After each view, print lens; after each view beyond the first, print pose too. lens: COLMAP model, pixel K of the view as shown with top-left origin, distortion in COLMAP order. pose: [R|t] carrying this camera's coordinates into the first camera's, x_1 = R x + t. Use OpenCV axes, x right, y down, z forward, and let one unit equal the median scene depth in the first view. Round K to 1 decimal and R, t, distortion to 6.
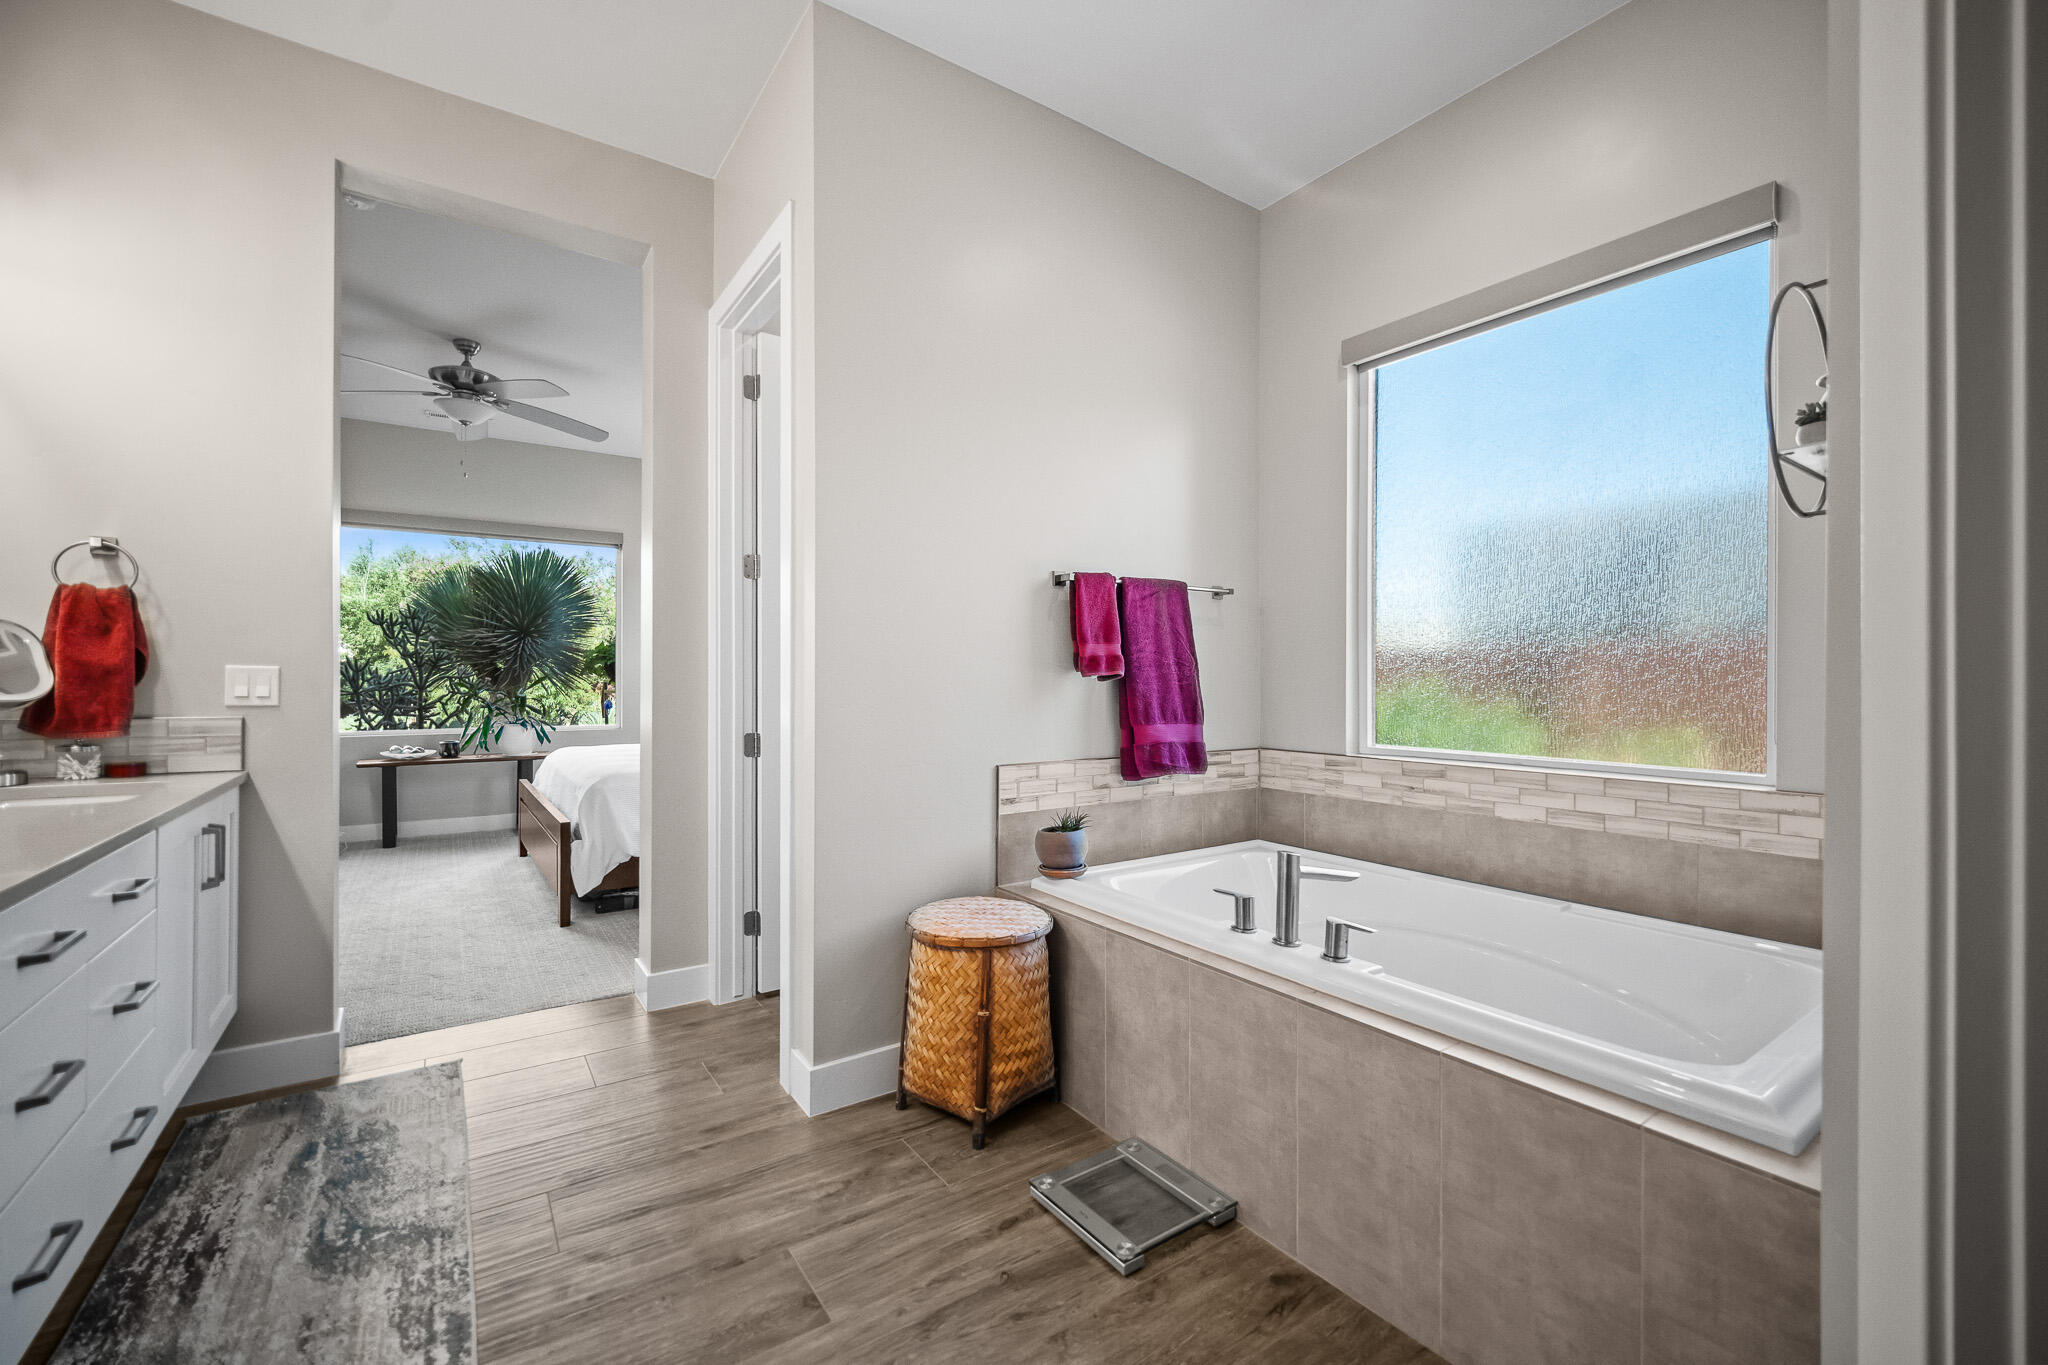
lens RADIAL K [[842.1, 0, 1032.6], [0, 842.1, 682.3], [0, 0, 1]] dist [-0.002186, -0.000335]
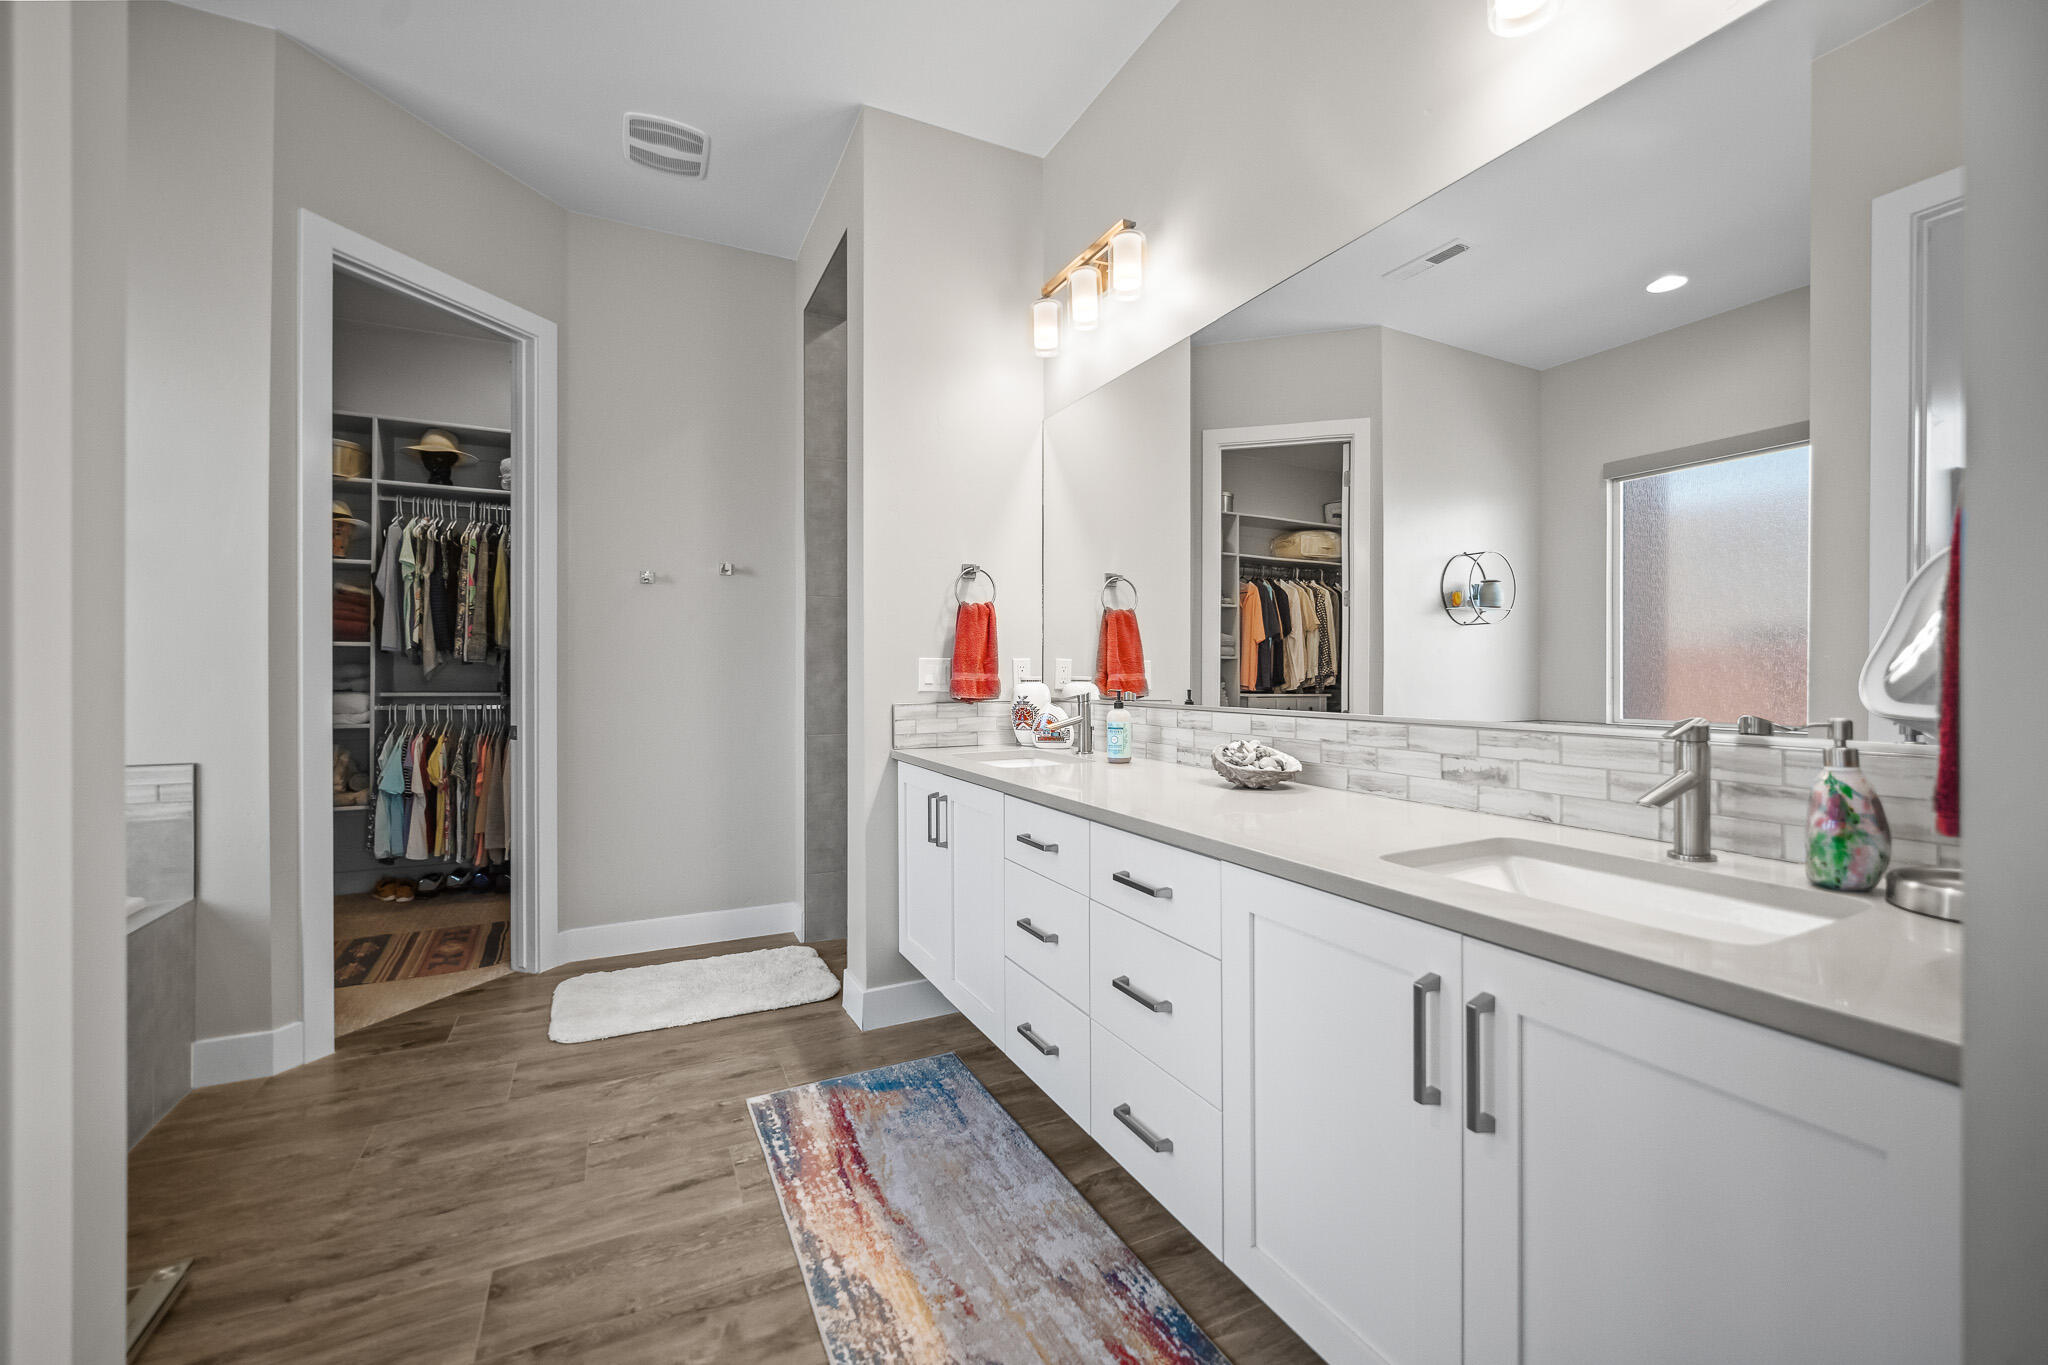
lens RADIAL K [[842.1, 0, 1032.6], [0, 842.1, 682.3], [0, 0, 1]] dist [-0.002186, -0.000335]
pose [[-0.989237, -0.008037, 0.146103, -0.820463], [-0.006250, 0.999900, 0.012689, 0.000092], [-0.146191, 0.011639, -0.989188, 1.499360]]
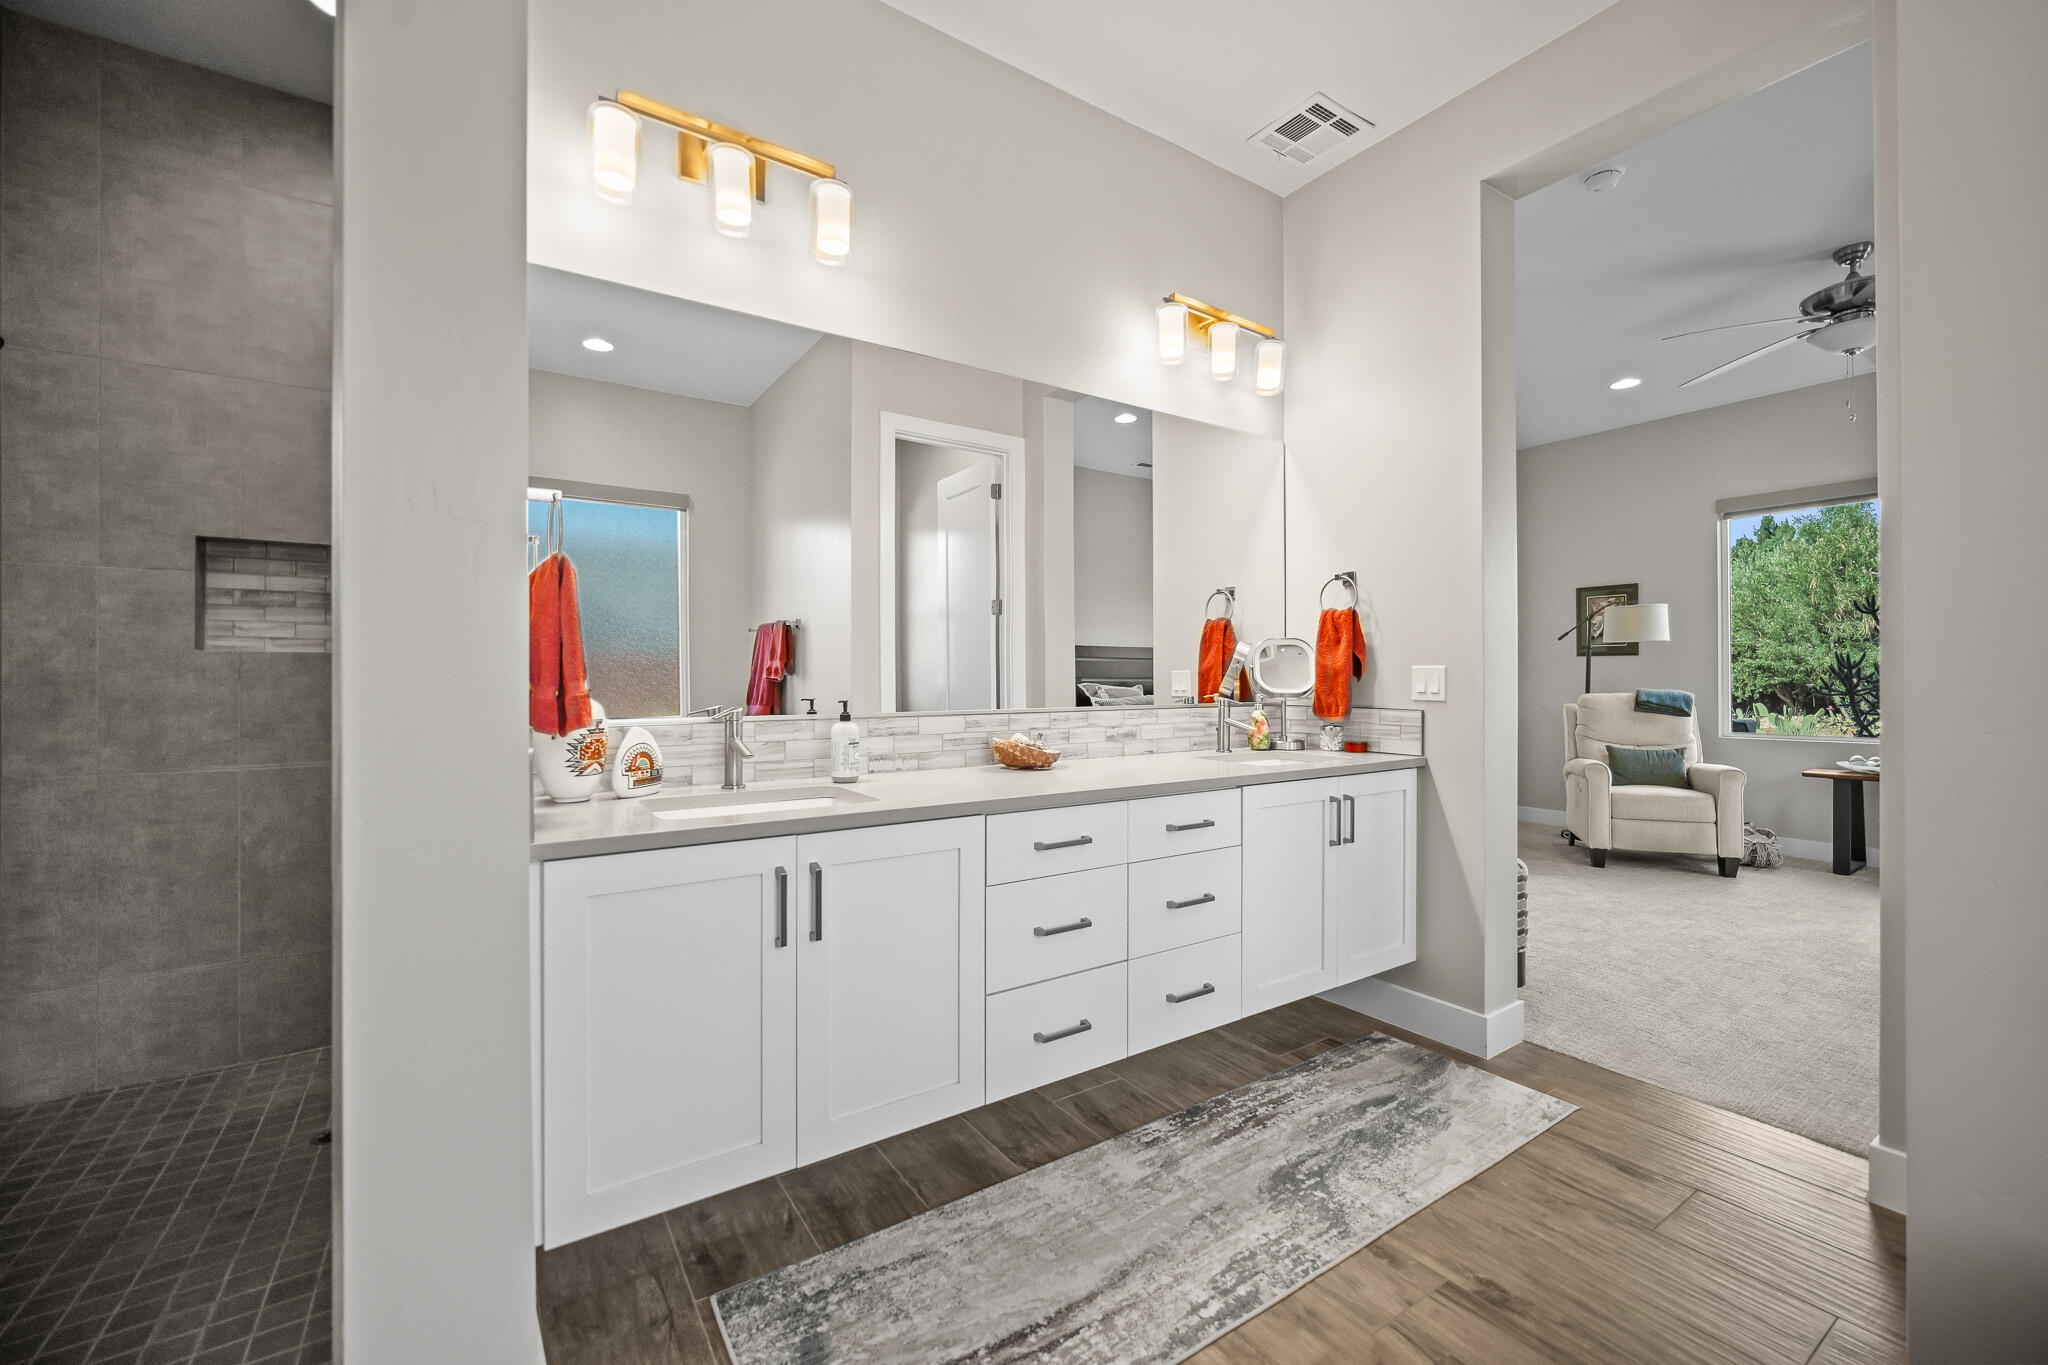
lens RADIAL K [[837.3, 0, 1037.8], [0, 837.3, 675.5], [0, 0, 1]] dist [-0.003264, -0.000409]
pose [[-0.014945, -0.008972, -0.999848, 0.267180], [0.001562, 0.999958, -0.008997, 0.003874], [0.999887, -0.001696, -0.014931, 0.577435]]
